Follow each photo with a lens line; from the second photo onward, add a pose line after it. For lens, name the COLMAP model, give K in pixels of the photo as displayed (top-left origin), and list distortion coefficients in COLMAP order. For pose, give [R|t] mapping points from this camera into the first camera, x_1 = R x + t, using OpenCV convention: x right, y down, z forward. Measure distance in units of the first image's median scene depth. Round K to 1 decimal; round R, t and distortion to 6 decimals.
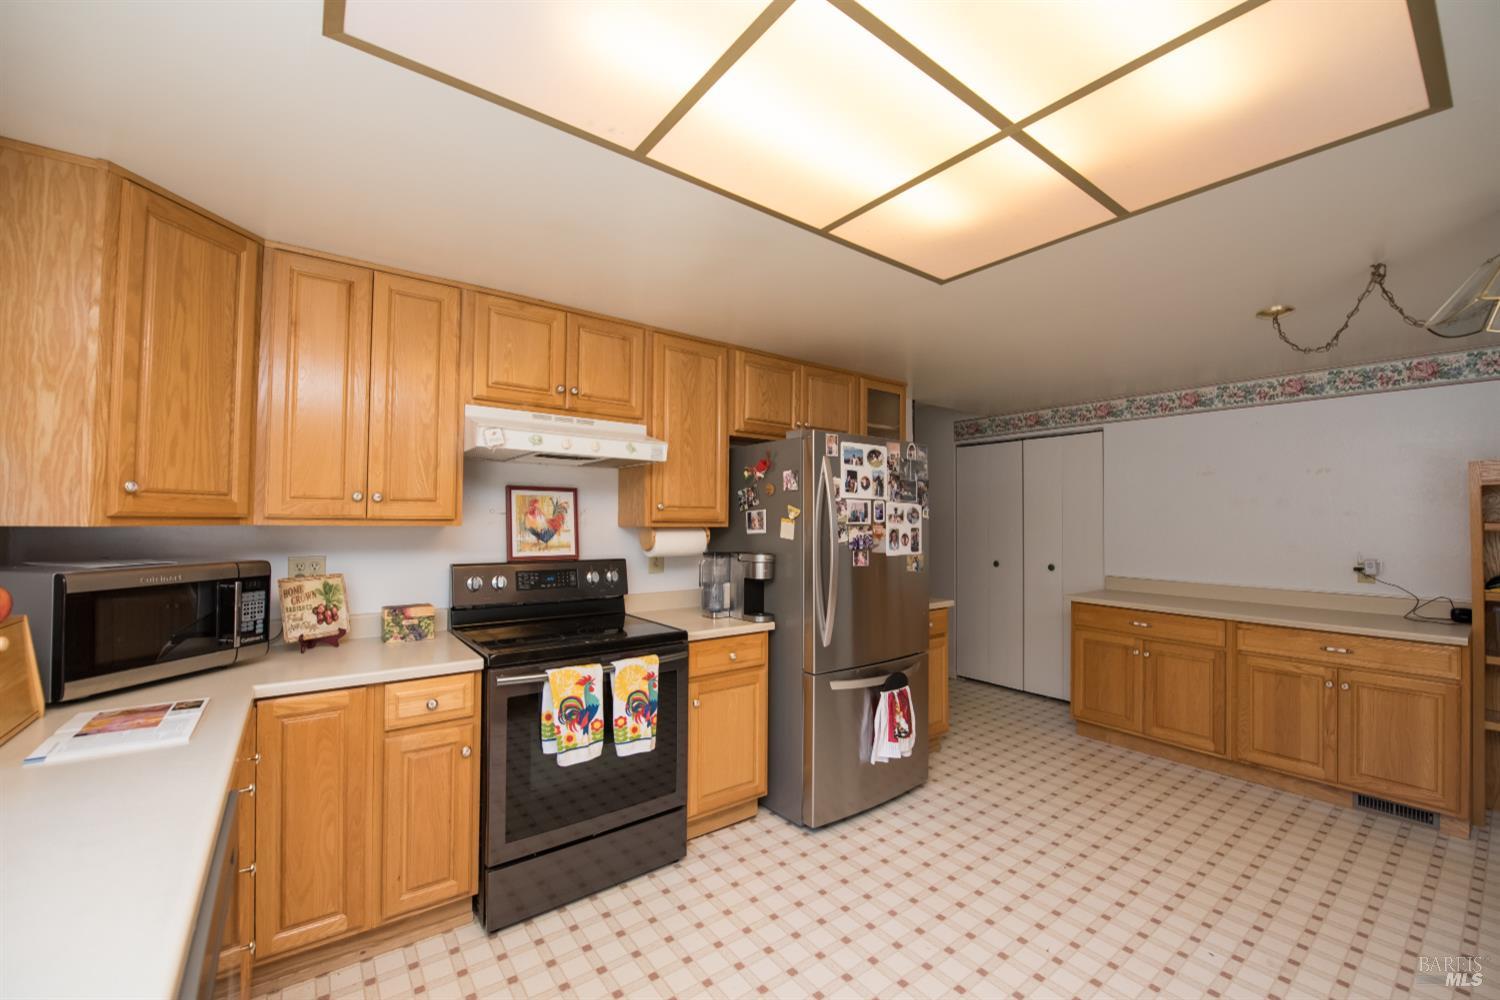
lens RADIAL K [[596.1, 0, 749.0], [0, 596.1, 504.7], [0, 0, 1]] dist [-0.019156, -0.001700]
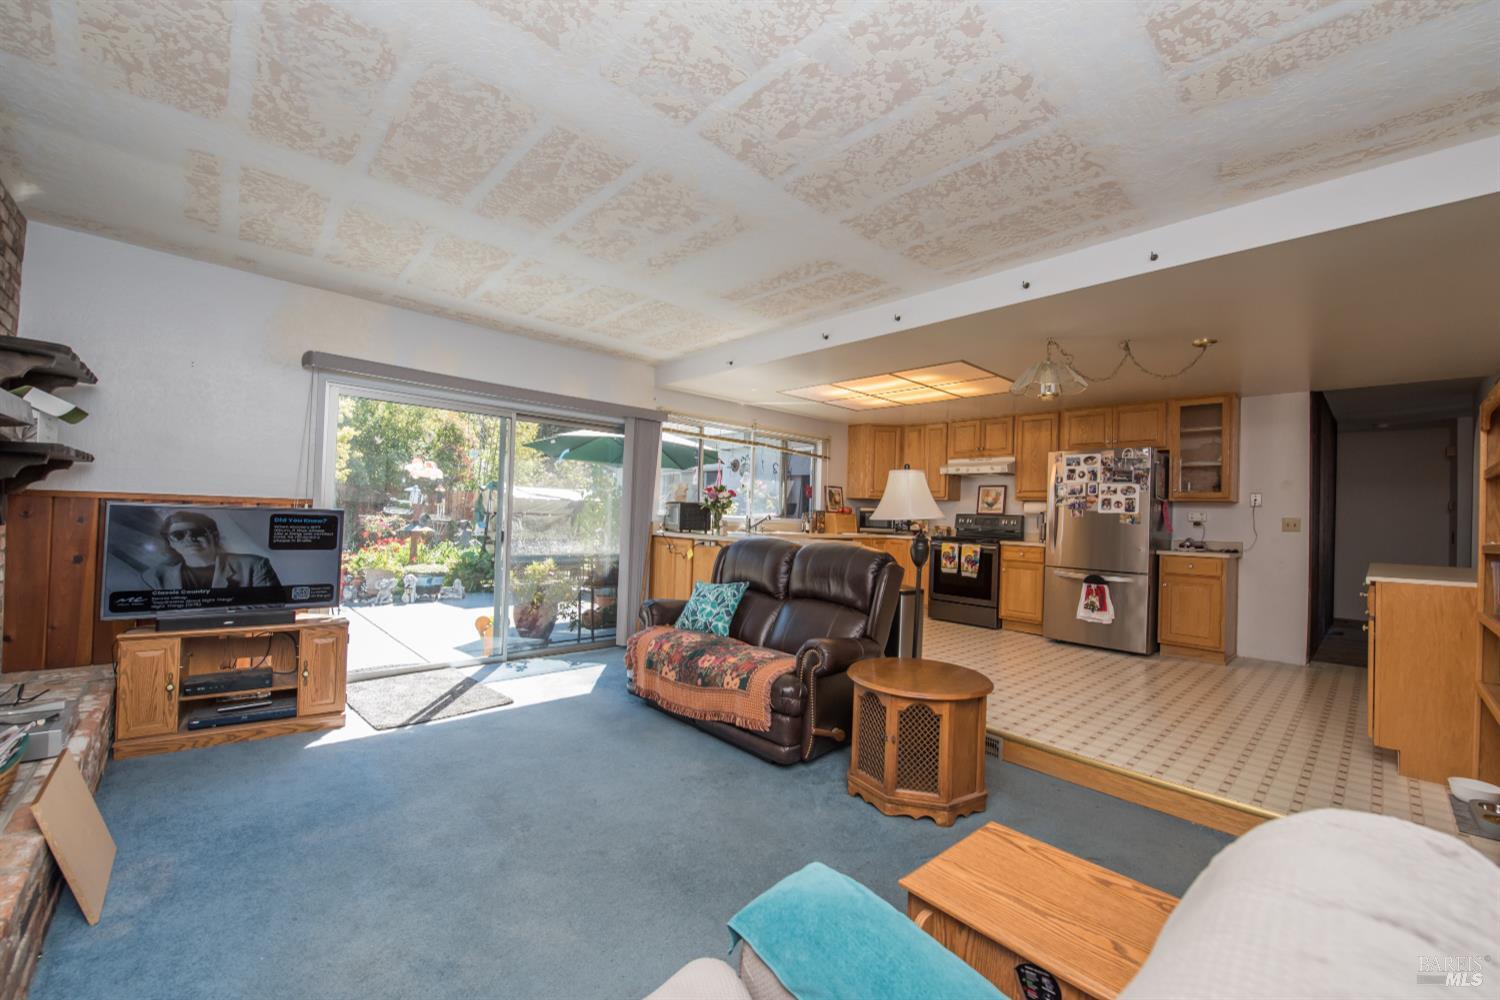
lens RADIAL K [[596.1, 0, 747.7], [0, 596.1, 506.9], [0, 0, 1]] dist [-0.019156, -0.001700]
pose [[0.095826, -0.016660, -0.995259, 2.055883], [-0.001351, 0.999857, -0.016867, 0.105036], [0.995397, 0.002961, 0.095790, -0.266892]]
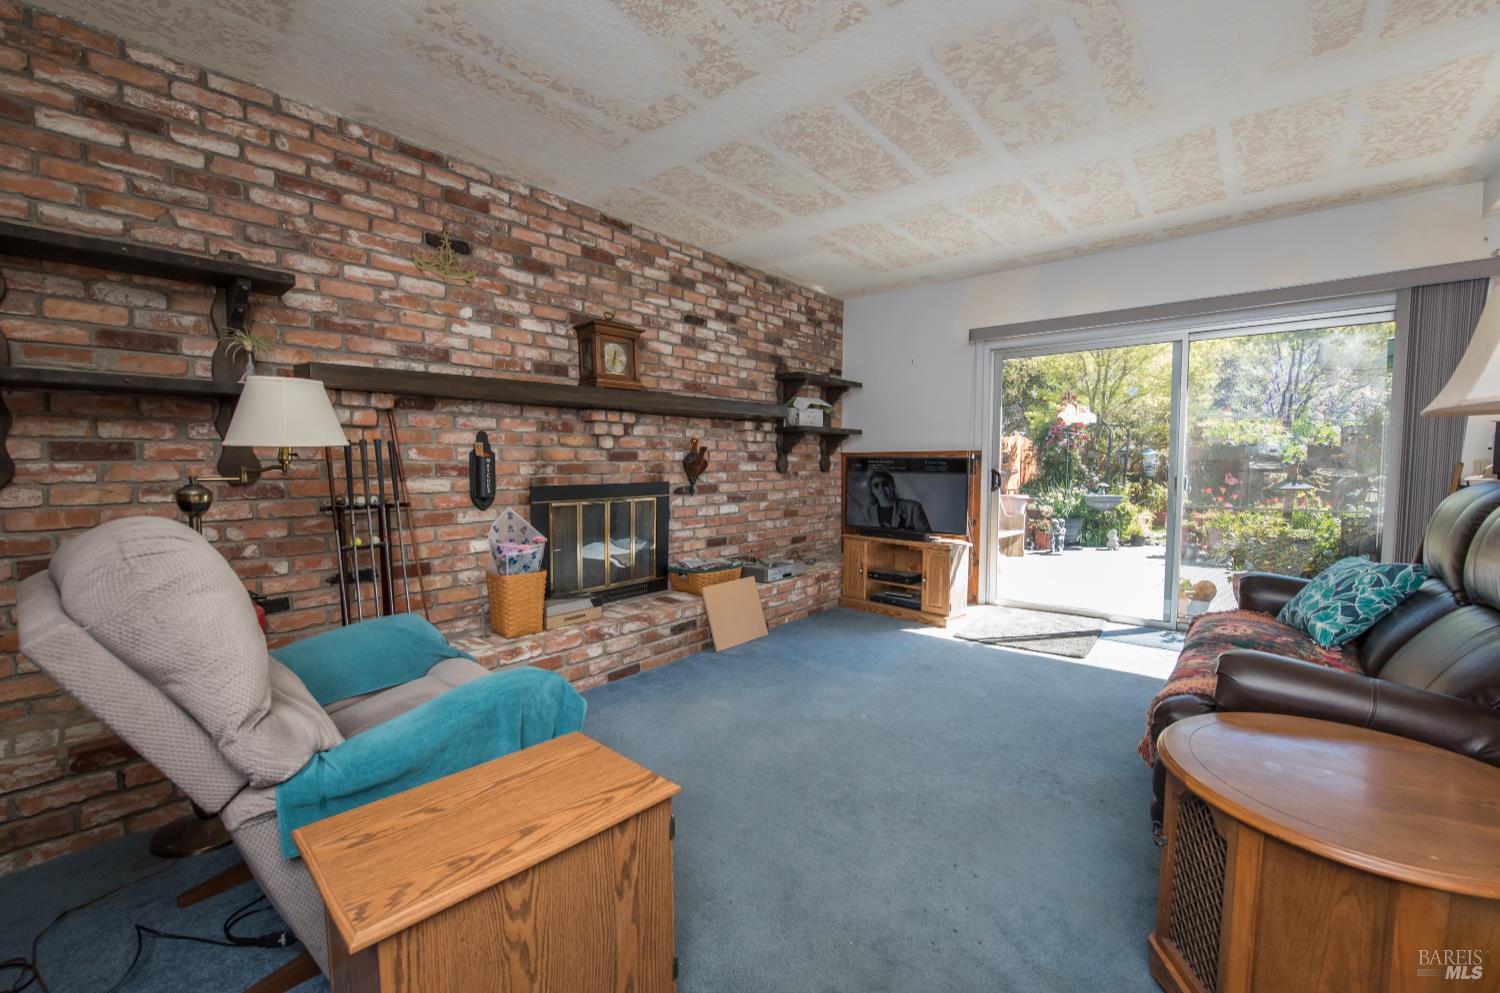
lens RADIAL K [[600.9, 0, 747.4], [0, 600.9, 500.9], [0, 0, 1]] dist [-0.019546, -0.001839]
pose [[-0.981293, 0.001936, -0.192512, 1.560728], [-0.003152, 0.999654, 0.026120, 0.170698], [0.192496, 0.026238, -0.980947, 0.439795]]
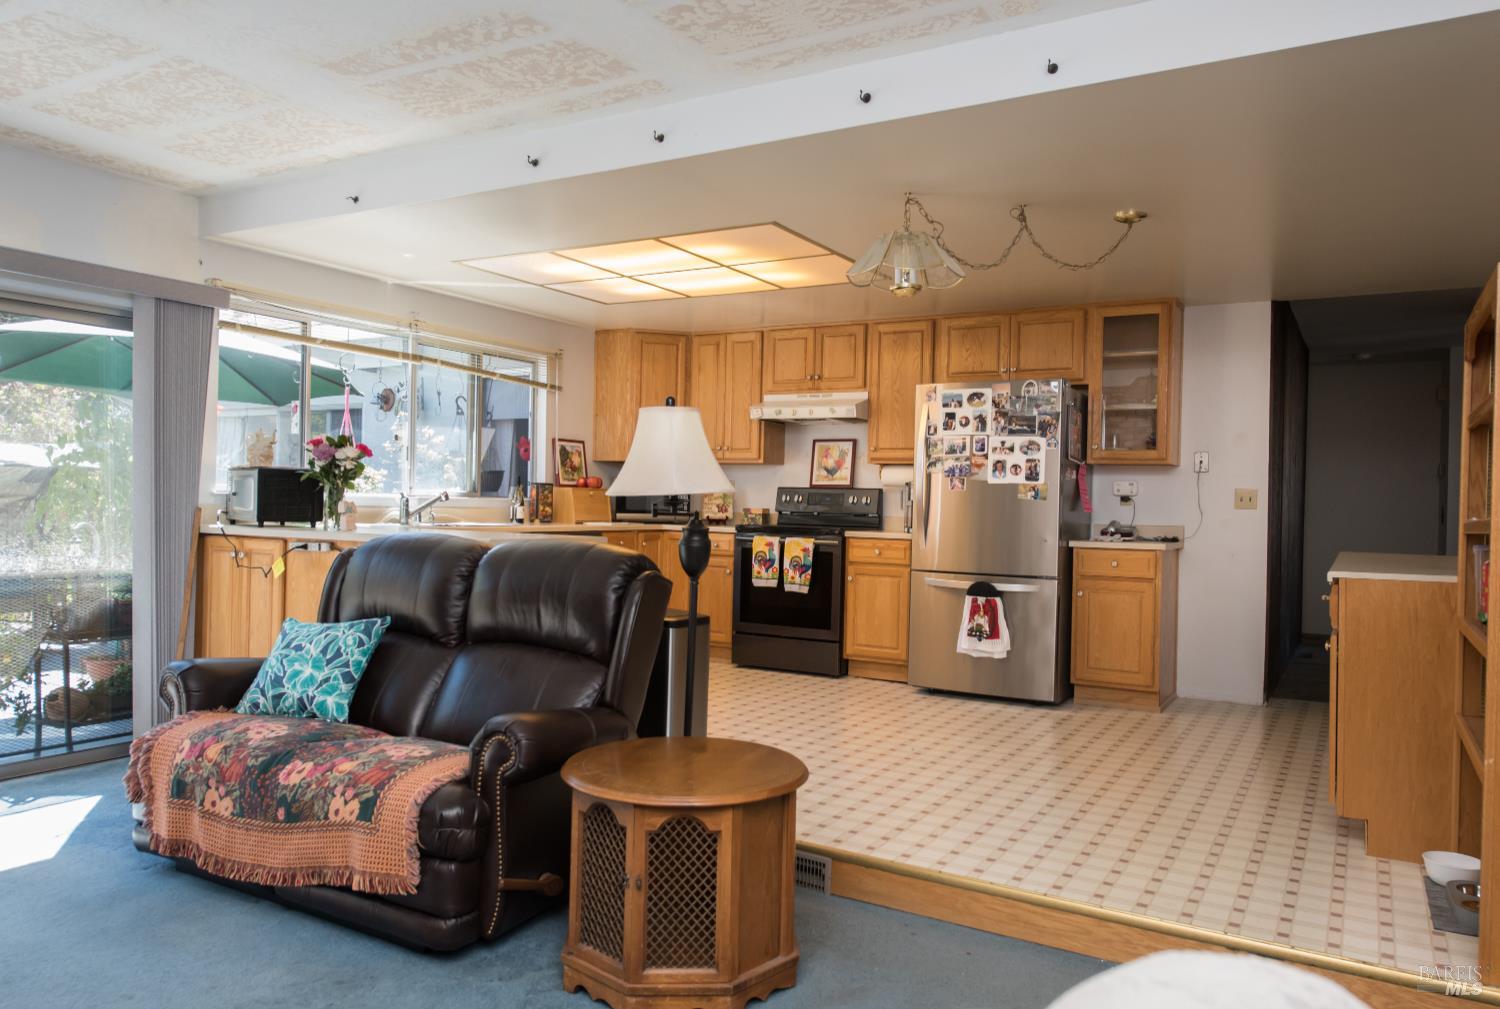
lens RADIAL K [[1048.8, 0, 759.1], [0, 1048.8, 510.5], [0, 0, 1]] dist [0.000820, -0.000452]
pose [[0.387234, 0.010192, -0.921925, 2.040620], [0.008922, 0.999851, 0.014801, 0.110625], [0.921938, -0.013957, 0.387085, -0.206255]]
